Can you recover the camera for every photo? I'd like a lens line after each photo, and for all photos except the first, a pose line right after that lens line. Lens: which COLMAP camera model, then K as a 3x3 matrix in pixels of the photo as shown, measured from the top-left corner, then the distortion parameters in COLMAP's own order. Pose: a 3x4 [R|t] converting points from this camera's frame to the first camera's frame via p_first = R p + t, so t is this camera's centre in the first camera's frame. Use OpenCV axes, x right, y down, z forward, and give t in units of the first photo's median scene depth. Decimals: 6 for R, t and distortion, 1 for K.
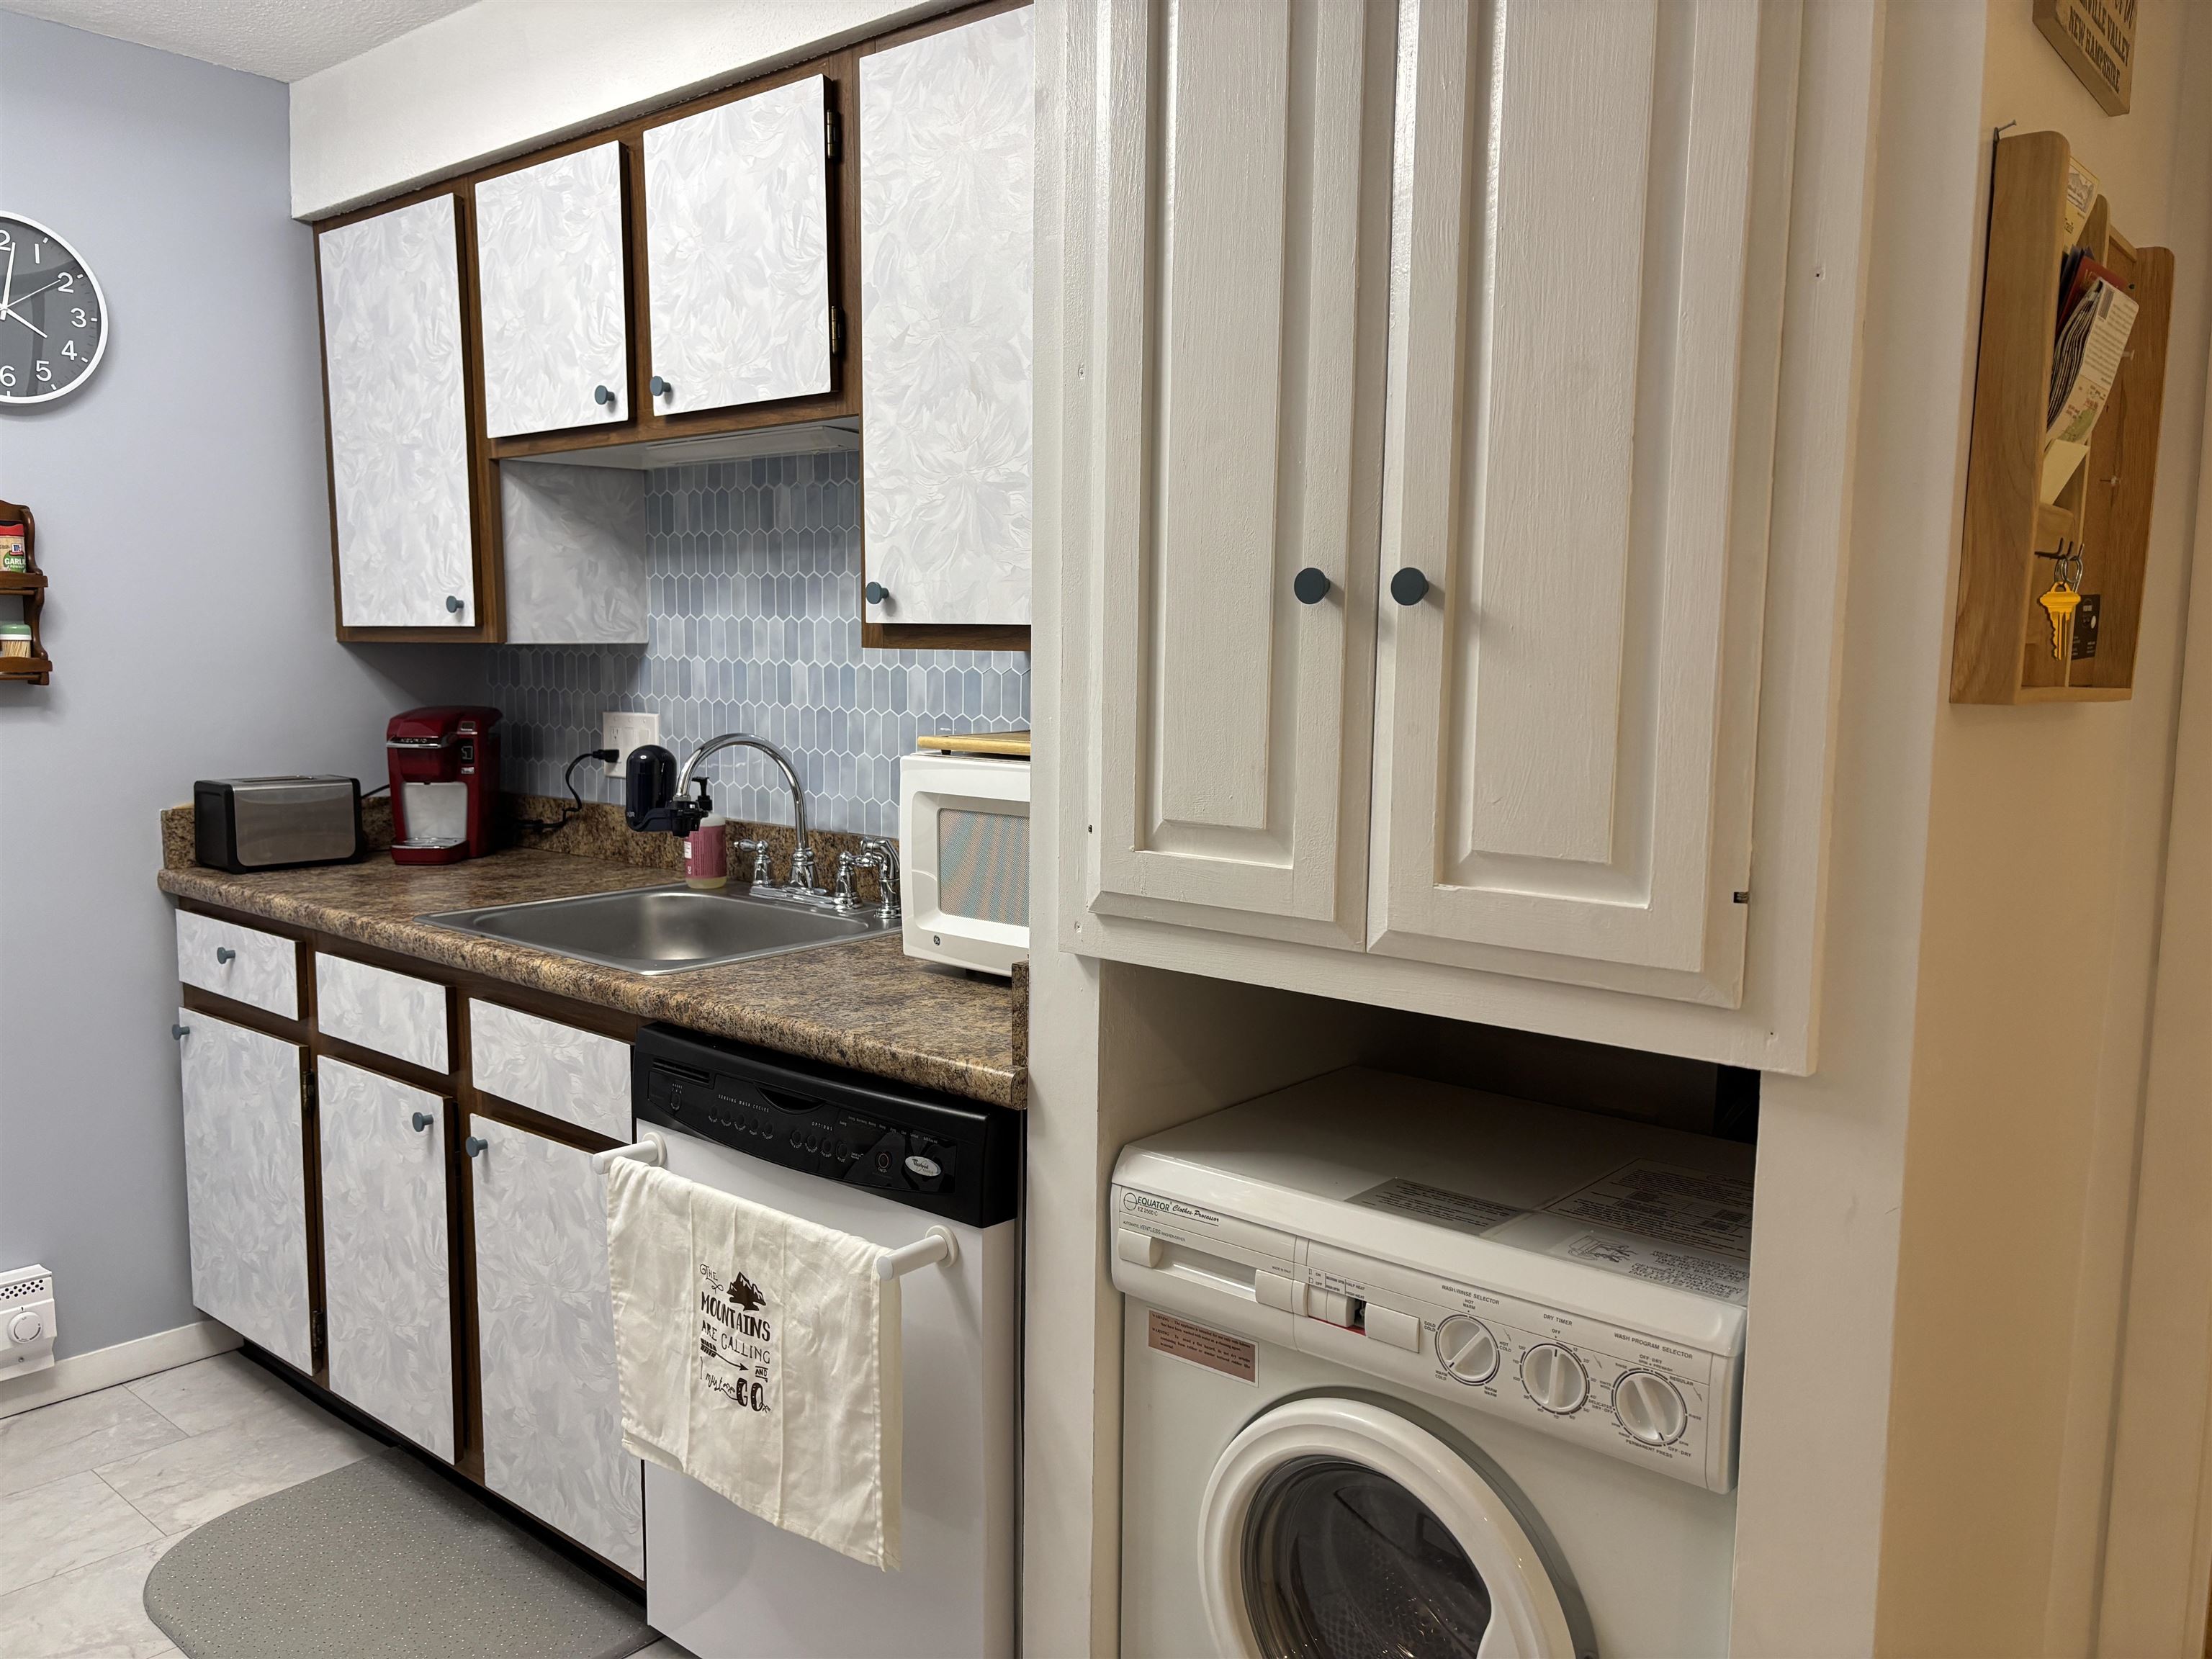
lens RADIAL K [[1658.2, 0, 1096.8], [0, 1658.2, 834.4], [0, 0, 1]] dist [0.059246, -0.085074]
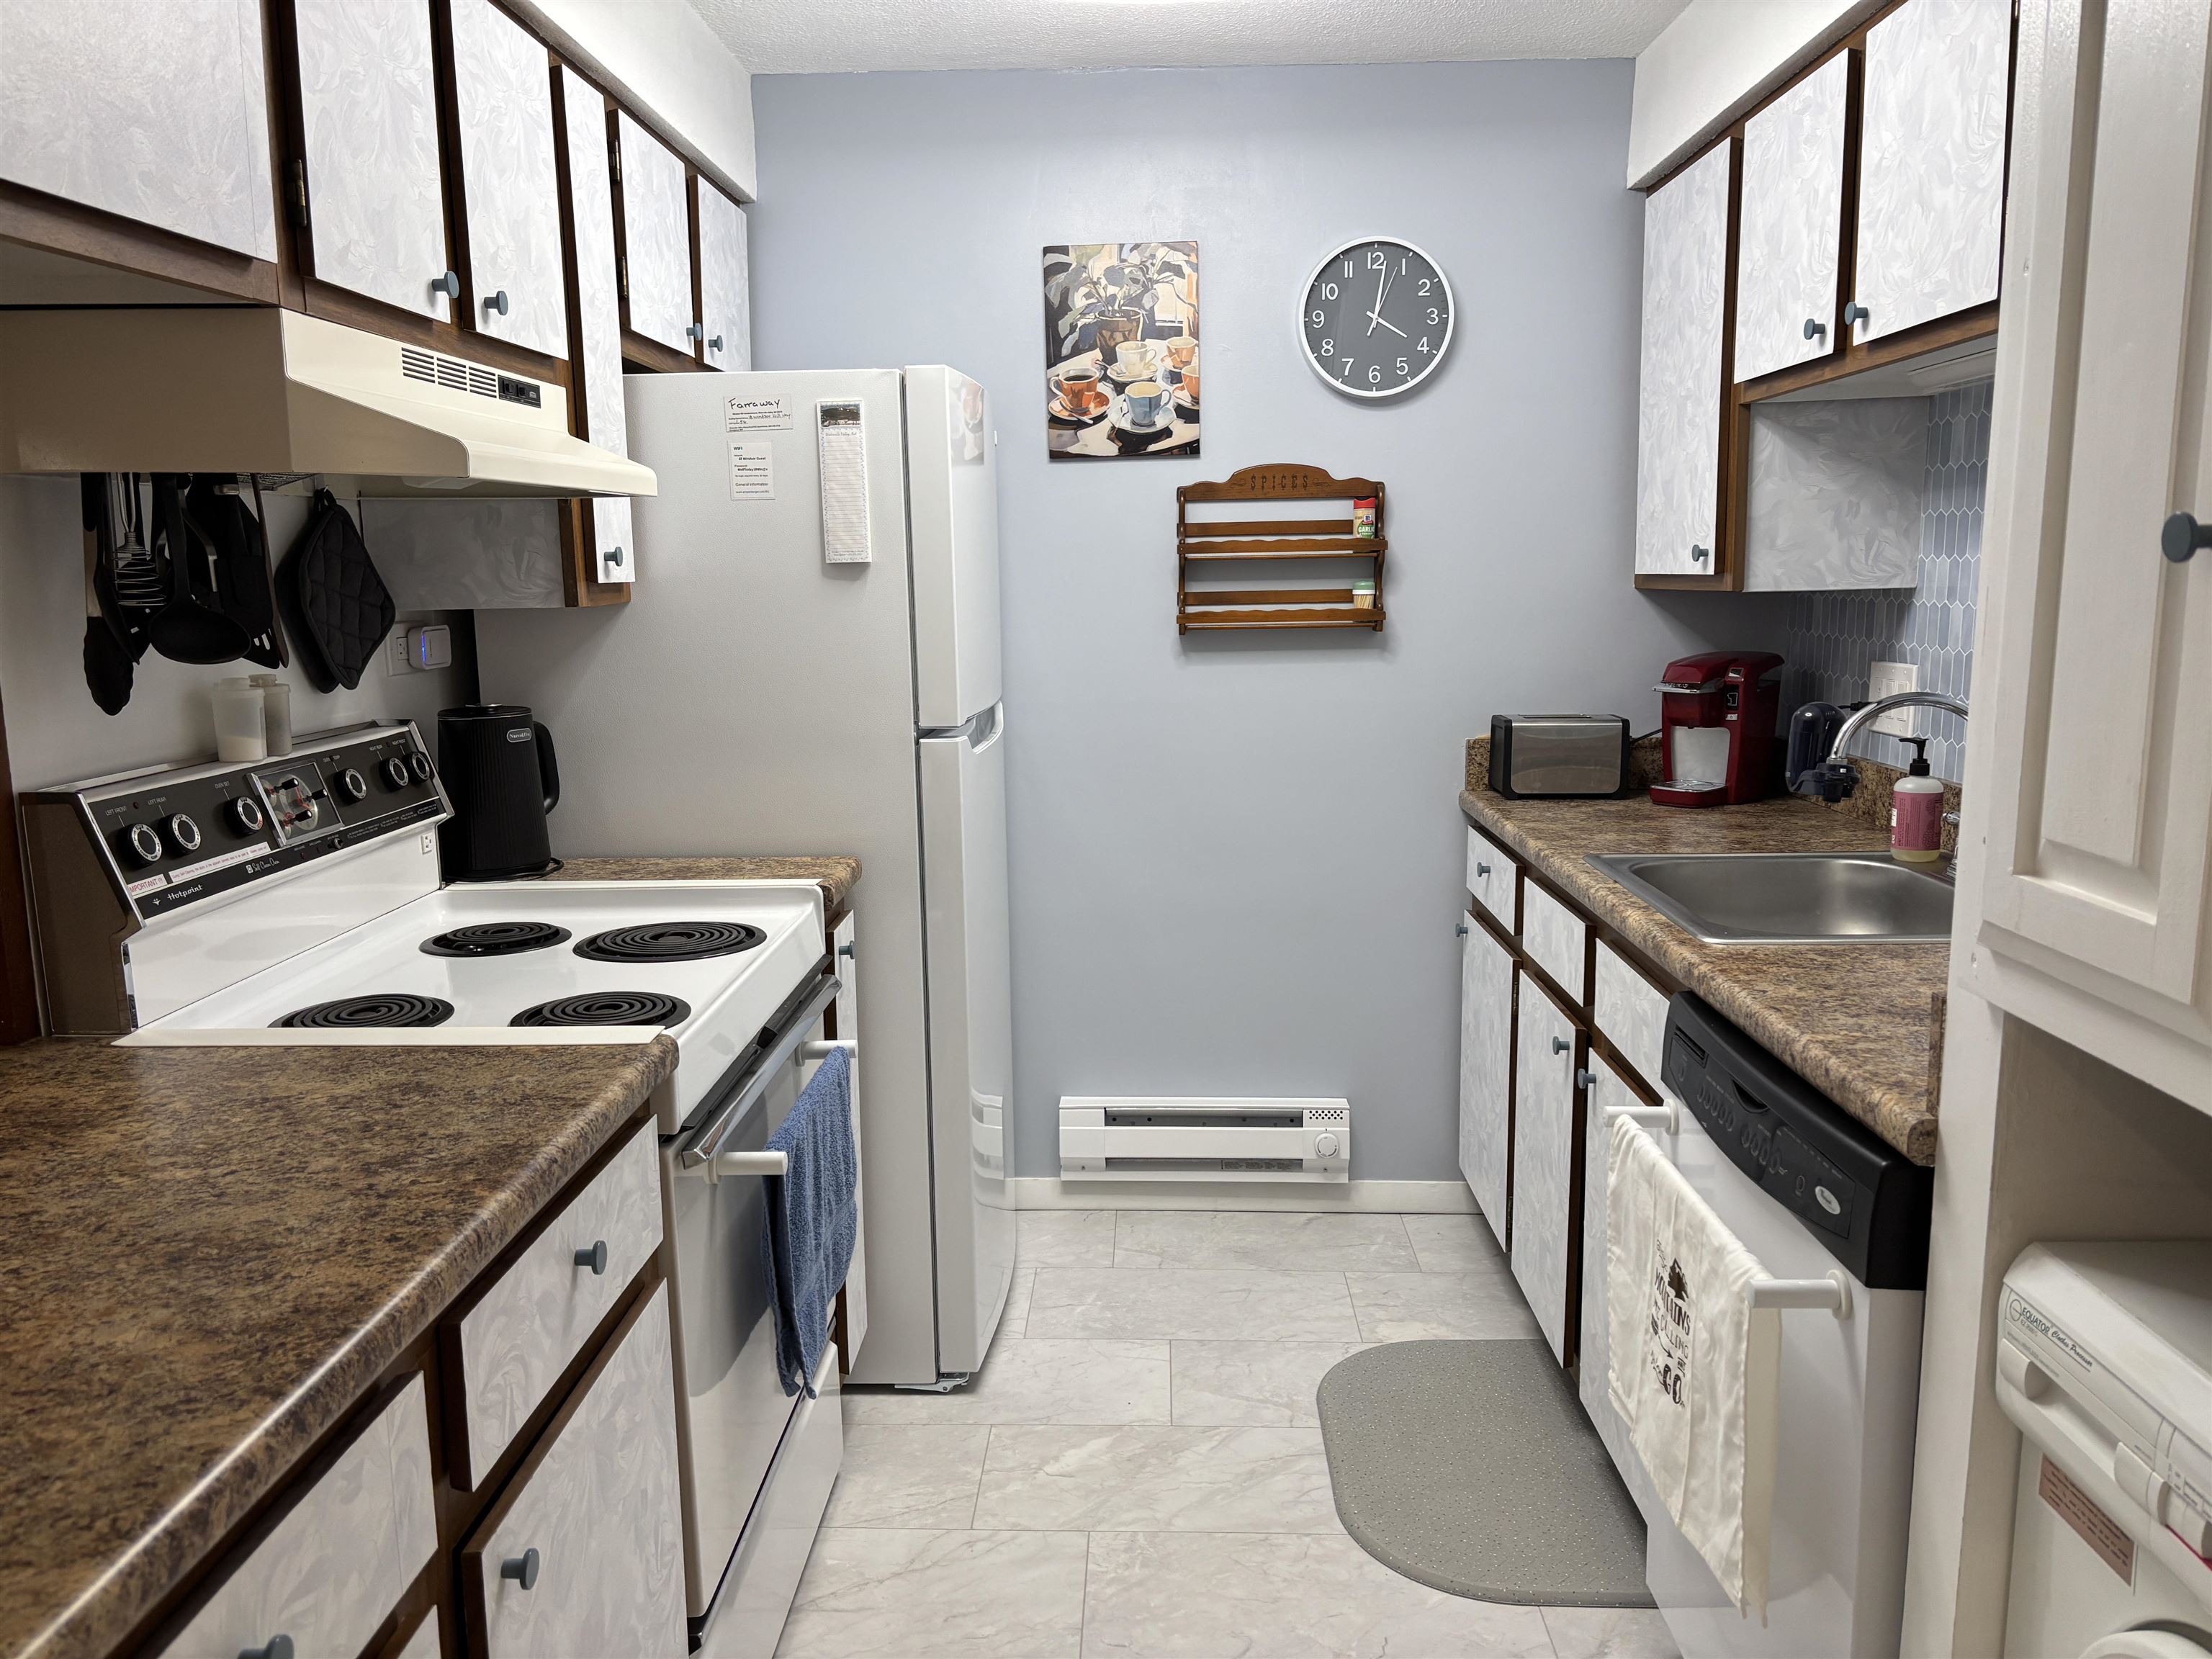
lens RADIAL K [[1668.3, 0, 1114.2], [0, 1668.3, 835.4], [0, 0, 1]] dist [0.064685, -0.067177]
pose [[0.626061, 0.106830, -0.772422, 0.219989], [-0.073785, 0.994242, 0.077705, -0.023208], [0.776276, 0.008346, 0.630338, 0.093105]]
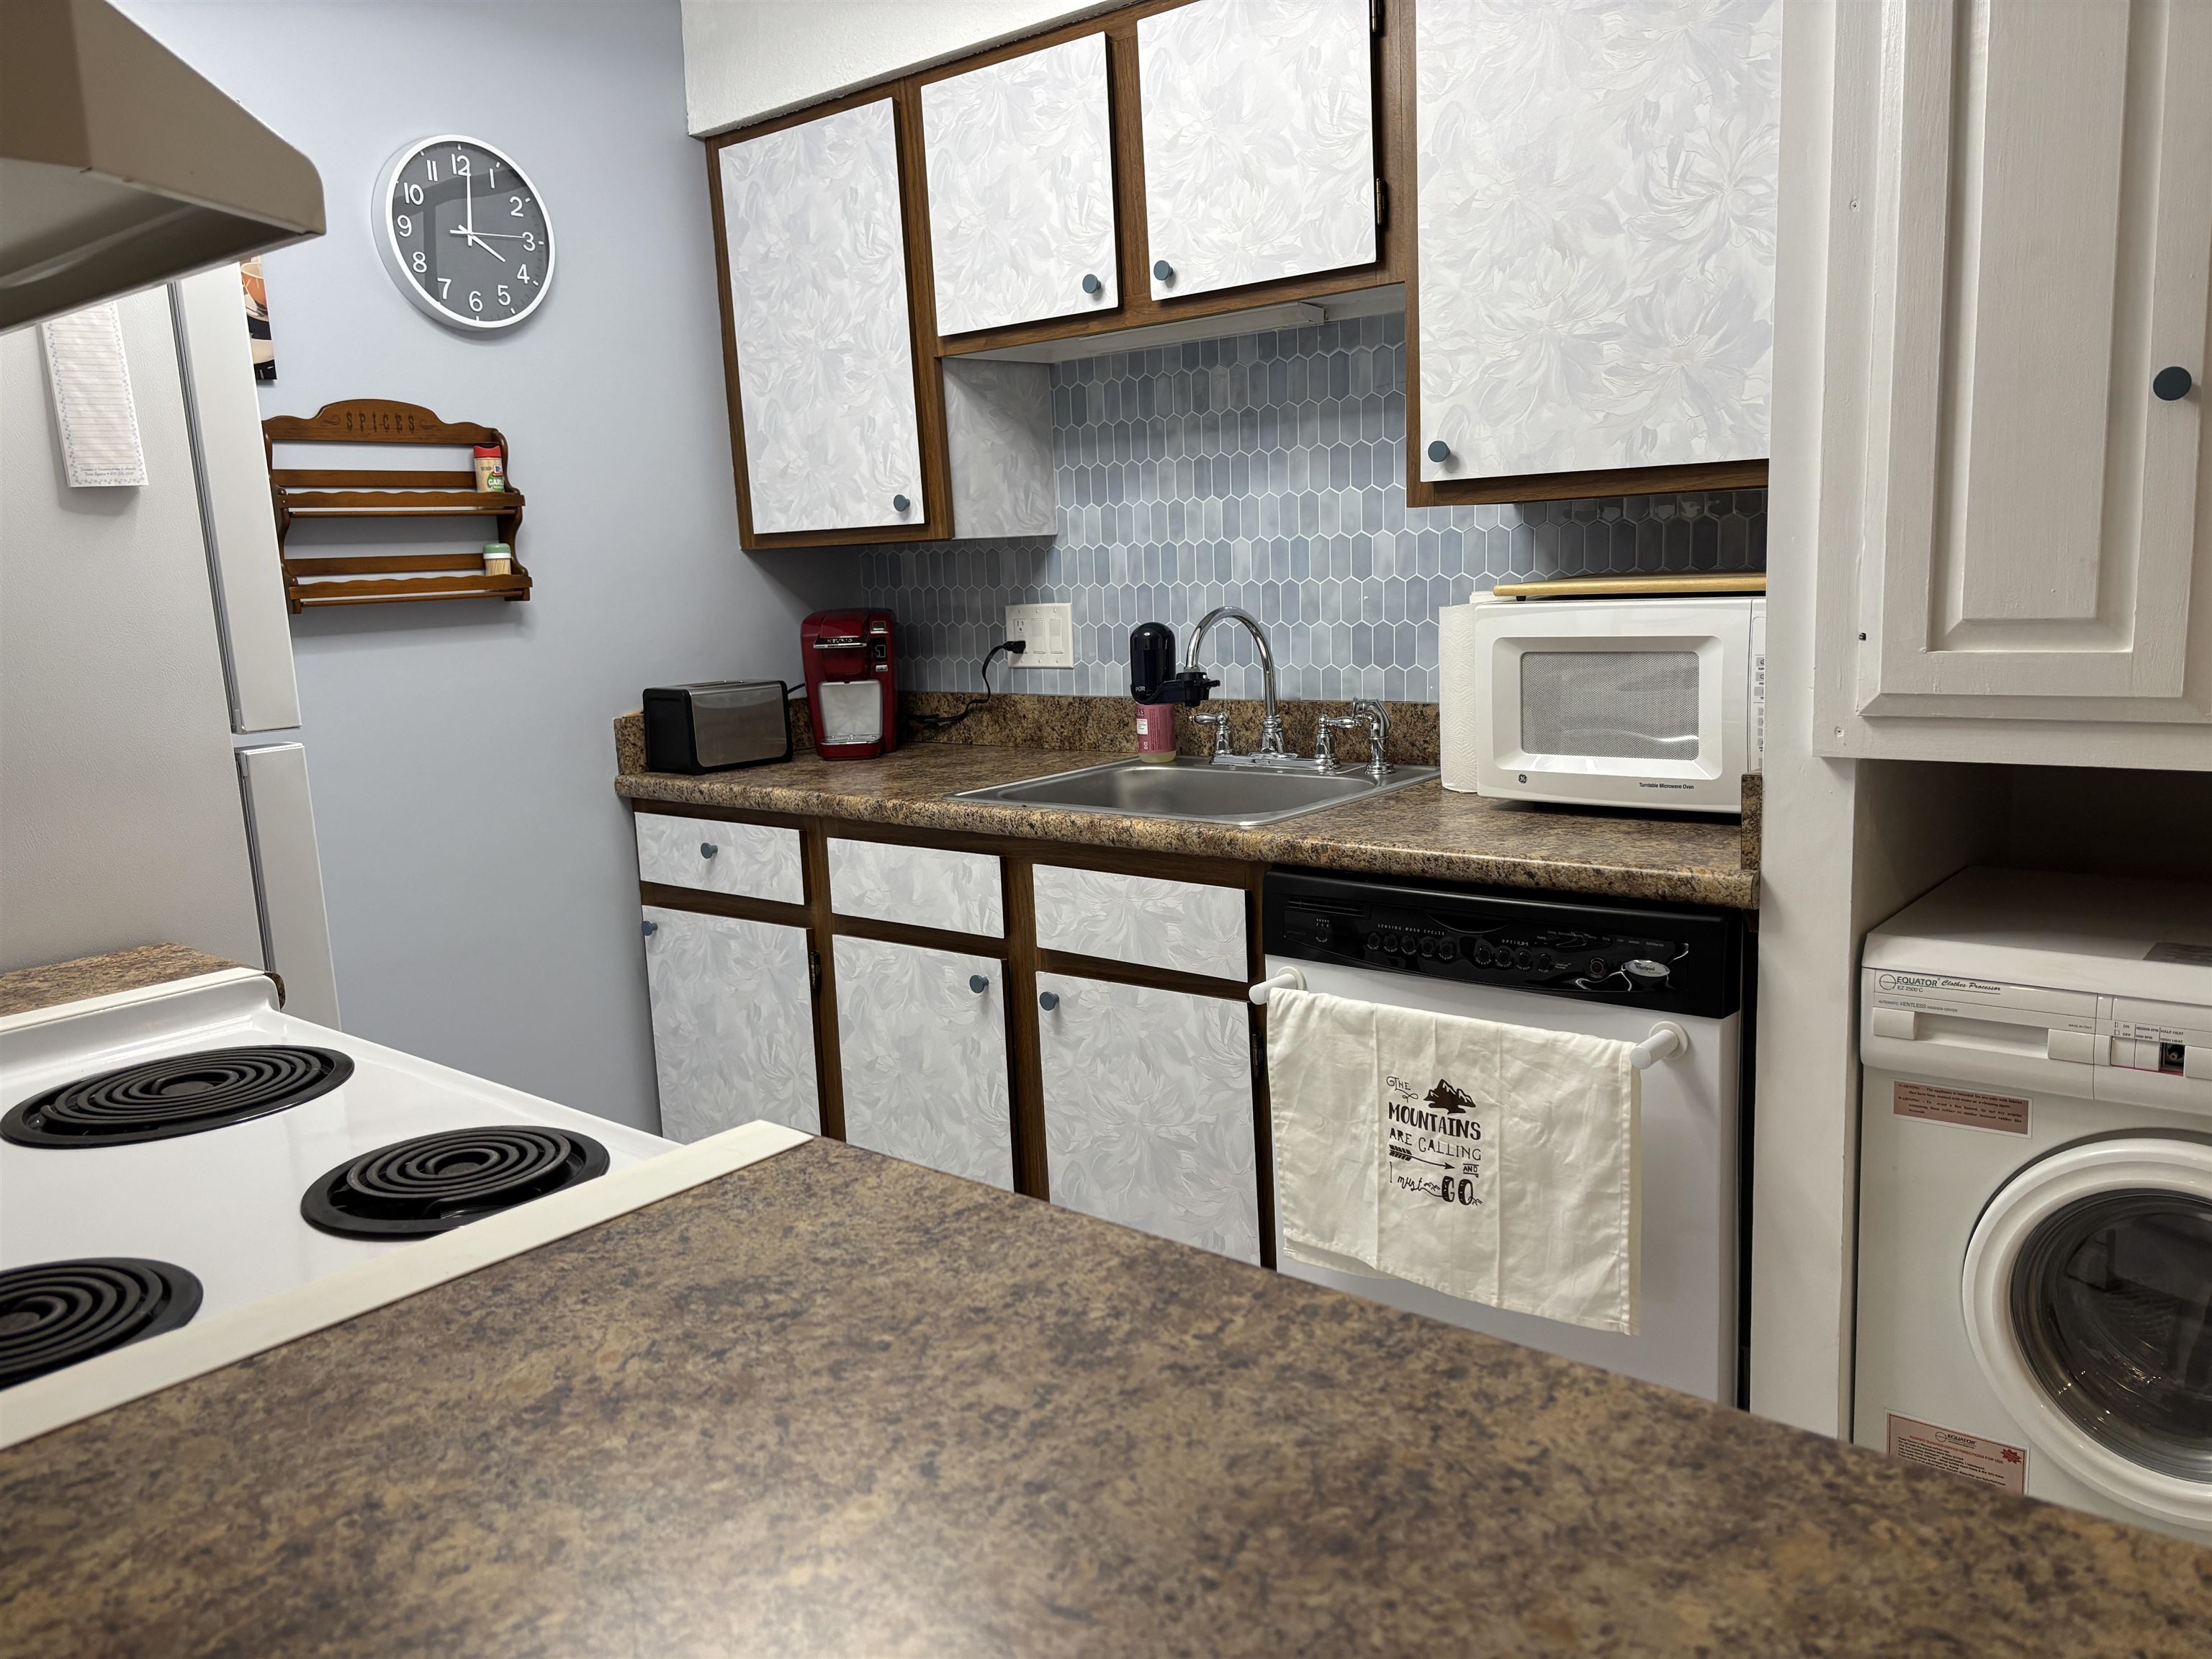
lens RADIAL K [[1658.2, 0, 1096.8], [0, 1658.2, 834.4], [0, 0, 1]] dist [0.059246, -0.085074]
pose [[0.998467, -0.055332, 0.001090, -0.306021], [0.055211, 0.997253, 0.049388, 0.026482], [-0.003819, -0.049252, 0.998779, -0.052047]]
